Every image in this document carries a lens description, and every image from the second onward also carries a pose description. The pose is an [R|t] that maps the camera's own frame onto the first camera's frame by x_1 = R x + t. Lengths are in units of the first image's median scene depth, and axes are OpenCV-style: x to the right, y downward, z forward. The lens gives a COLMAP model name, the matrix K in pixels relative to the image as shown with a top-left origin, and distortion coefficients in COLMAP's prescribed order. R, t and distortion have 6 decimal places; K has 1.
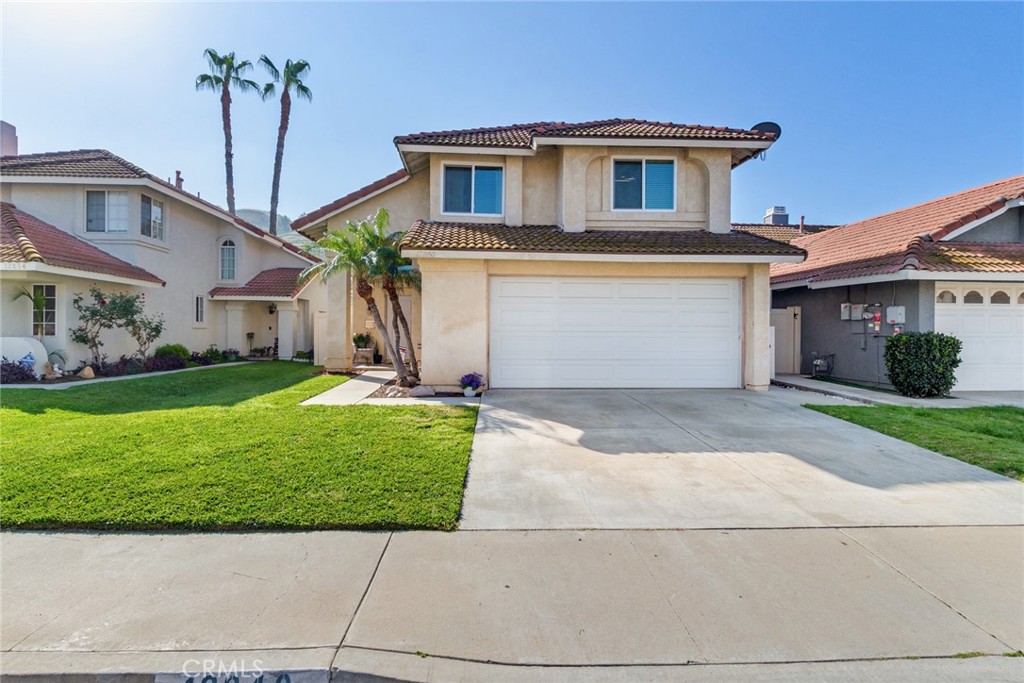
lens RADIAL K [[540.6, 0, 496.4], [0, 540.6, 332.9], [0, 0, 1]] dist [0.030125, -0.035192]
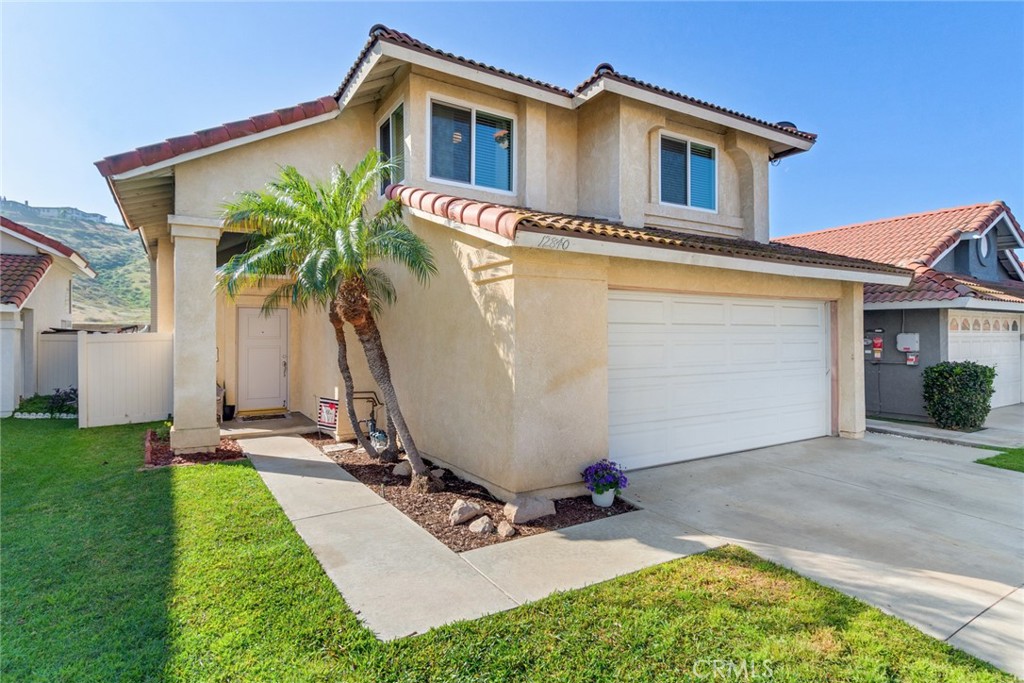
lens RADIAL K [[540.6, 0, 496.4], [0, 540.6, 332.9], [0, 0, 1]] dist [0.030125, -0.035192]
pose [[0.882666, -0.005543, 0.469968, -0.337701], [0.010317, 0.999918, -0.007584, -0.046481], [-0.469887, 0.011542, 0.882651, 0.460781]]
